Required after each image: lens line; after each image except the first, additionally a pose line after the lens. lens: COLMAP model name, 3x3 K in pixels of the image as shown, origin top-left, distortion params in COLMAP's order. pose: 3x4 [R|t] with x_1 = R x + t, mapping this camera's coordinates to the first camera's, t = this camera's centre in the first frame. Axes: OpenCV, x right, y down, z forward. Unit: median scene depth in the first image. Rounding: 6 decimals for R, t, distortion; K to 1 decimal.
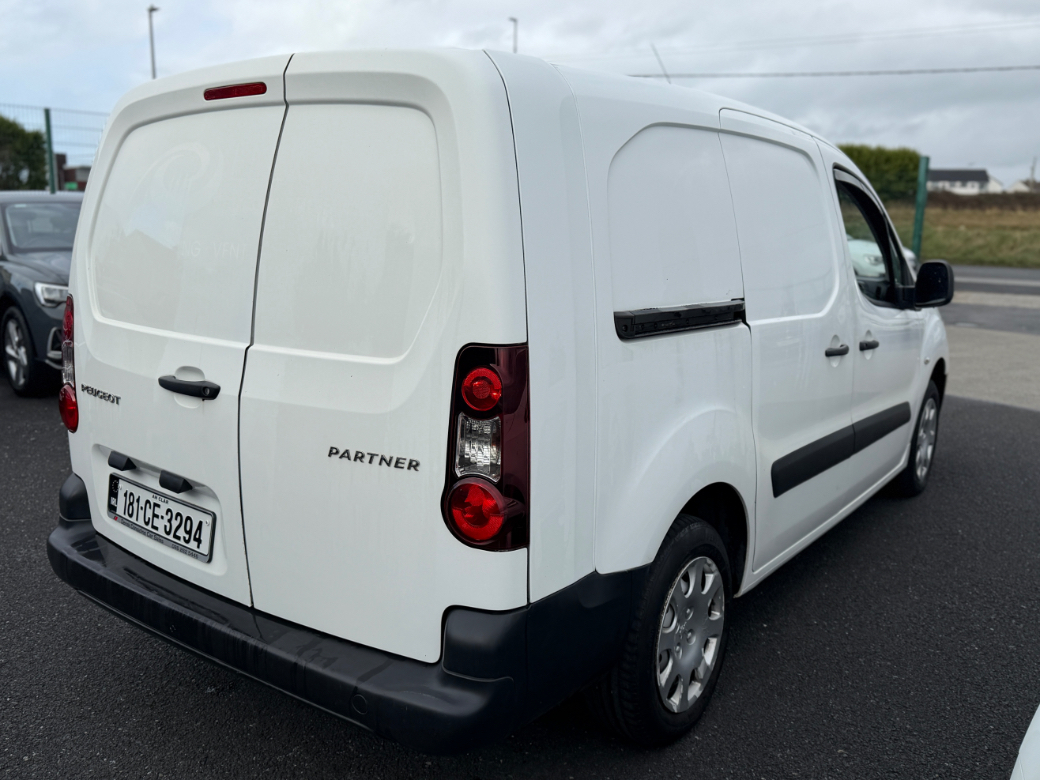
lens RADIAL K [[894.4, 0, 520.0], [0, 894.4, 390.0], [0, 0, 1]] dist [-0.013333, -0.009652]
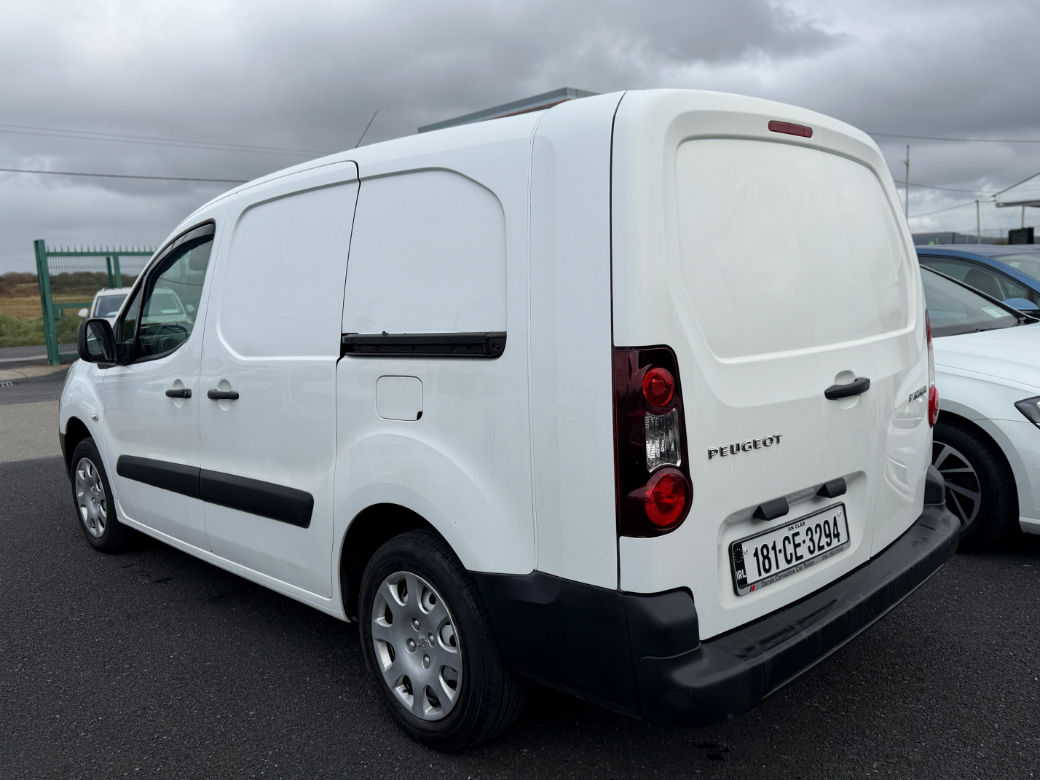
lens RADIAL K [[854.8, 0, 520.0], [0, 854.8, 390.0], [0, 0, 1]] dist [0.002704, -0.001663]
pose [[0.170950, -0.147866, 0.974121, -1.406470], [0.227302, 0.967924, 0.107036, -0.199993], [-0.958702, 0.203122, 0.199077, 1.122884]]
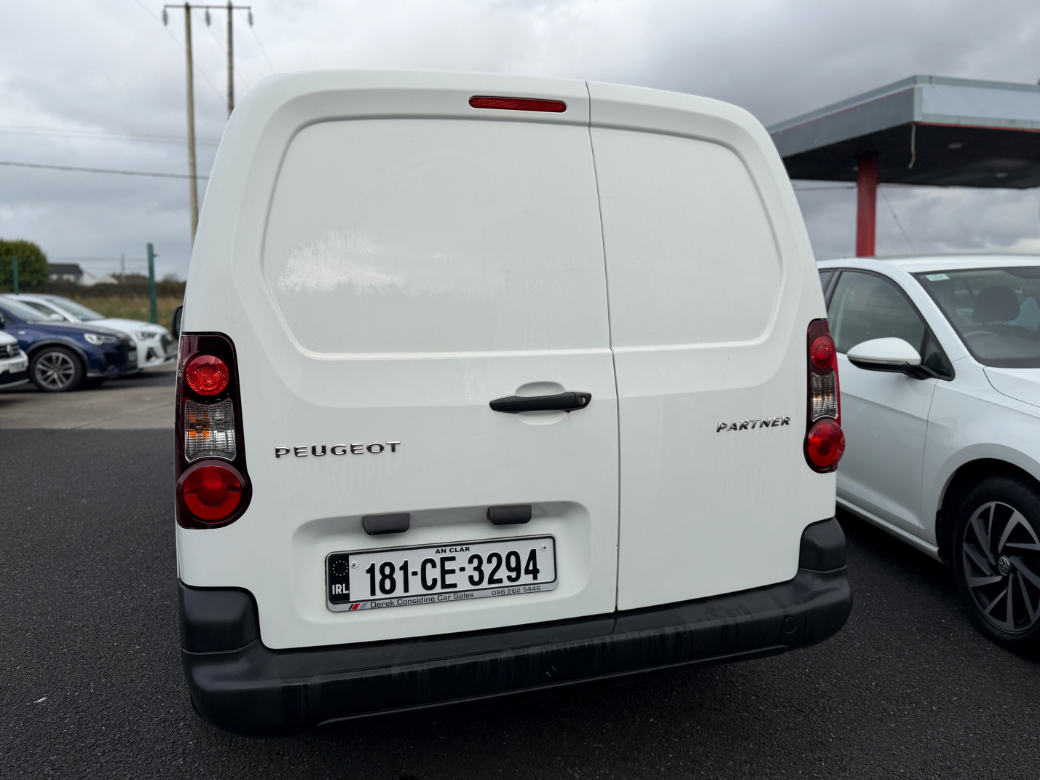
lens RADIAL K [[793.5, 0, 520.0], [0, 793.5, 390.0], [0, 0, 1]] dist [0.113896, -0.002311]
pose [[0.605047, -0.107360, 0.788918, -1.005156], [0.175123, 0.984547, -0.000326, -0.020854], [-0.776692, 0.138354, 0.614498, 0.469003]]
